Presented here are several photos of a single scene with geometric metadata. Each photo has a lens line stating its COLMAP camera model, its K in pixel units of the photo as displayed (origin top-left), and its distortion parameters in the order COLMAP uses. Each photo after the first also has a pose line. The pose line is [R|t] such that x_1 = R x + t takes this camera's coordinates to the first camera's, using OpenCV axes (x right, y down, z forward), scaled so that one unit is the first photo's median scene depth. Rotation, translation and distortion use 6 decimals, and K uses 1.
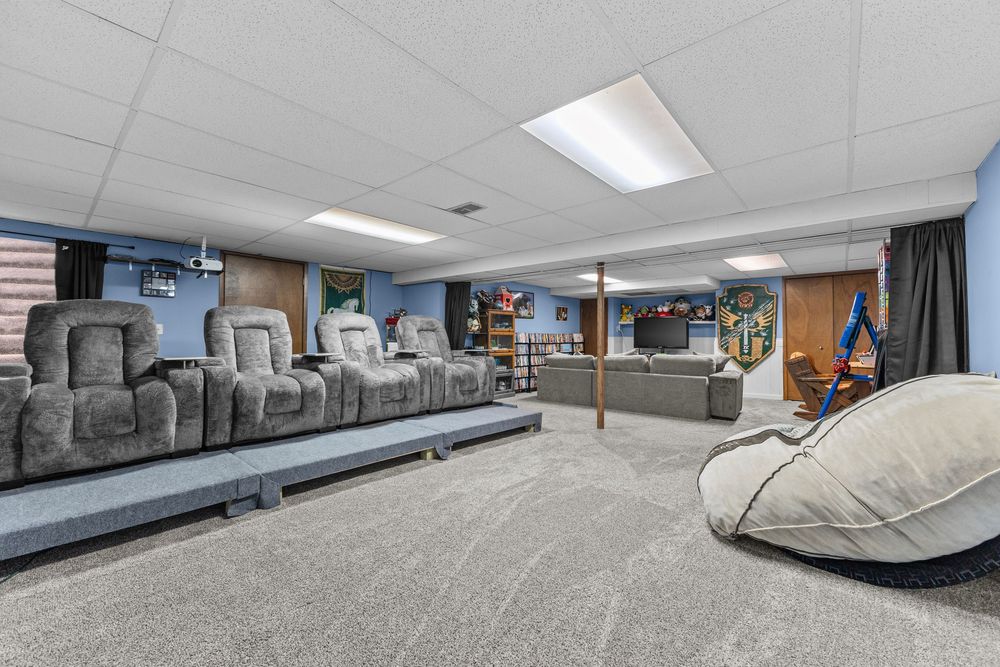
lens RADIAL K [[393.5, 0, 500.0], [0, 393.5, 333.5], [0, 0, 1]] dist [0.000678, -0.000153]
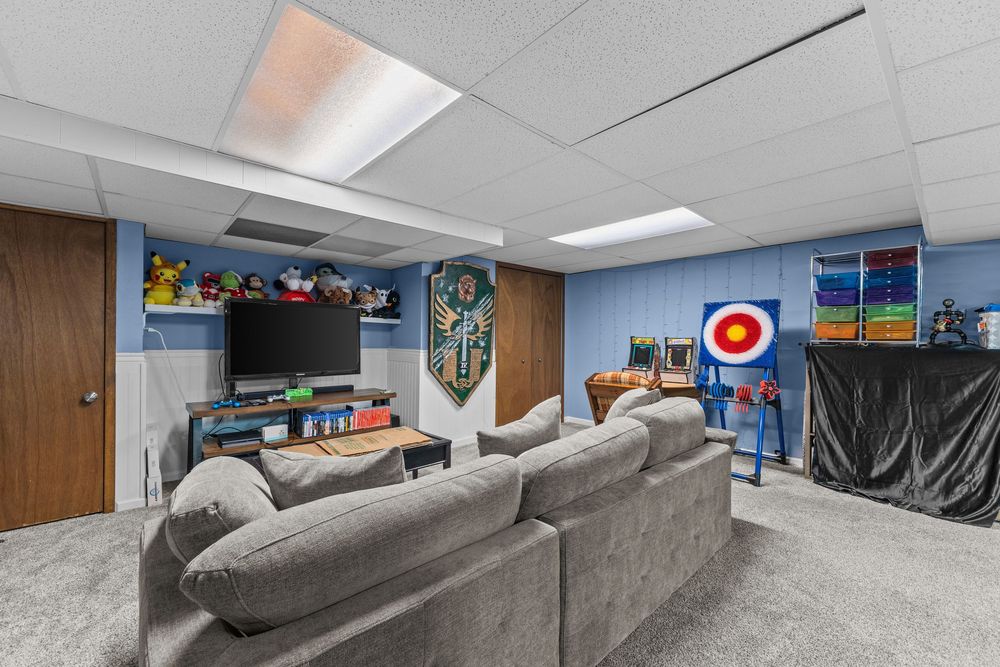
lens RADIAL K [[393.5, 0, 500.0], [0, 393.5, 333.5], [0, 0, 1]] dist [0.000678, -0.000153]
pose [[0.108953, 0.009967, 0.993997, 0.017148], [-0.013622, 0.999871, -0.008532, -0.009886], [-0.993954, -0.012611, 0.109074, 0.872120]]
